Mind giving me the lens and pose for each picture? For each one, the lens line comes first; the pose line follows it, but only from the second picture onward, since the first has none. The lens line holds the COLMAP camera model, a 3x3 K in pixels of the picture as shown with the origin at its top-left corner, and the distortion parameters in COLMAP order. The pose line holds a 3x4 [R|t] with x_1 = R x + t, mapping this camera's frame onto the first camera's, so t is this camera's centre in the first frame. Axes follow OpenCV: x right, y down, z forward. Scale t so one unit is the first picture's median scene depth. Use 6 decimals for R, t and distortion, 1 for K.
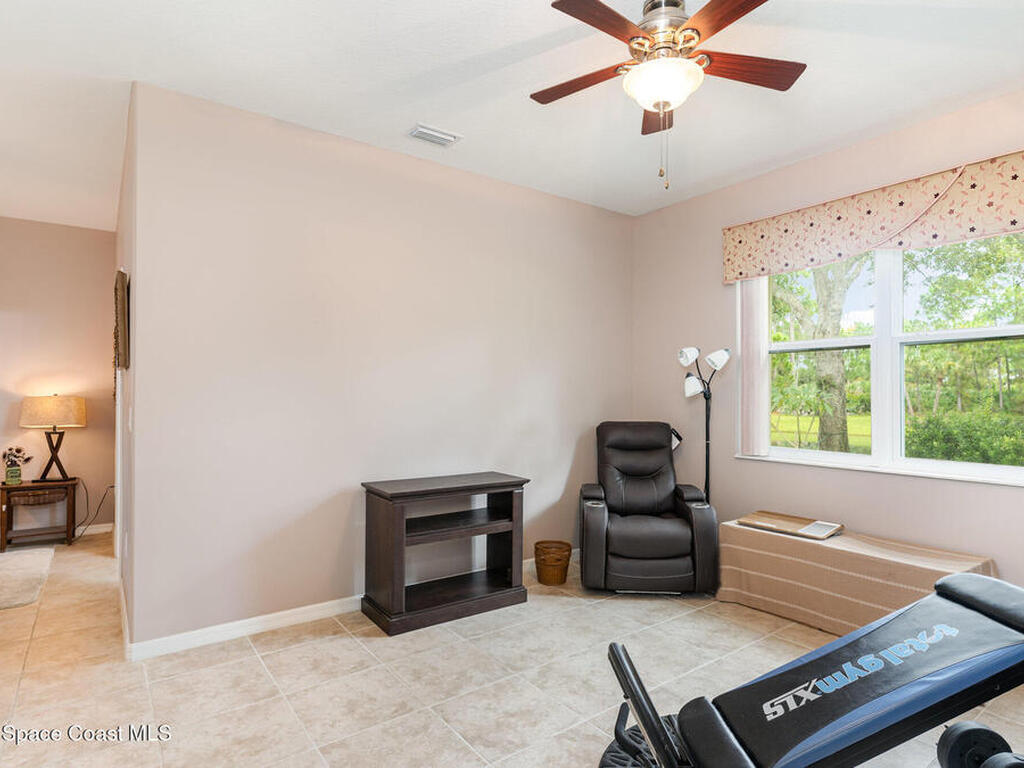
lens RADIAL K [[563.7, 0, 515.4], [0, 563.7, 389.3], [0, 0, 1]] dist [-0.001067, 0.000242]
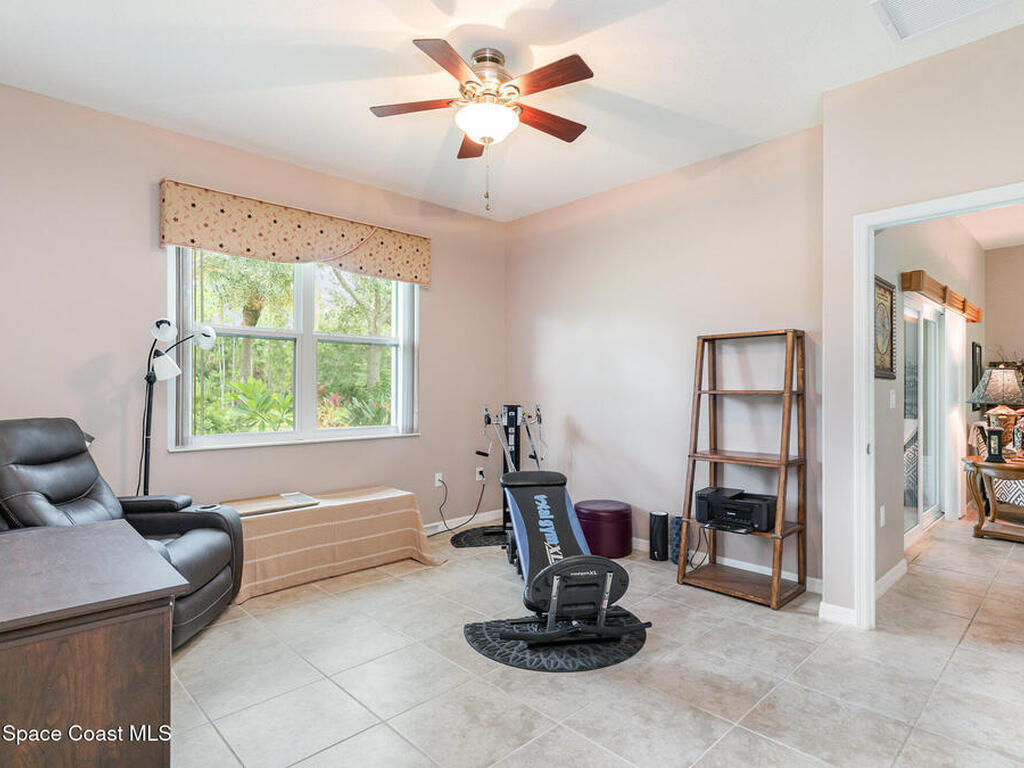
lens RADIAL K [[563.7, 0, 514.4], [0, 563.7, 385.9], [0, 0, 1]] dist [-0.001067, 0.000242]
pose [[-0.129230, 0.002419, 0.991612, -0.631876], [-0.008820, 0.999955, -0.003589, 0.023741], [-0.991575, -0.009210, -0.129203, 0.716669]]
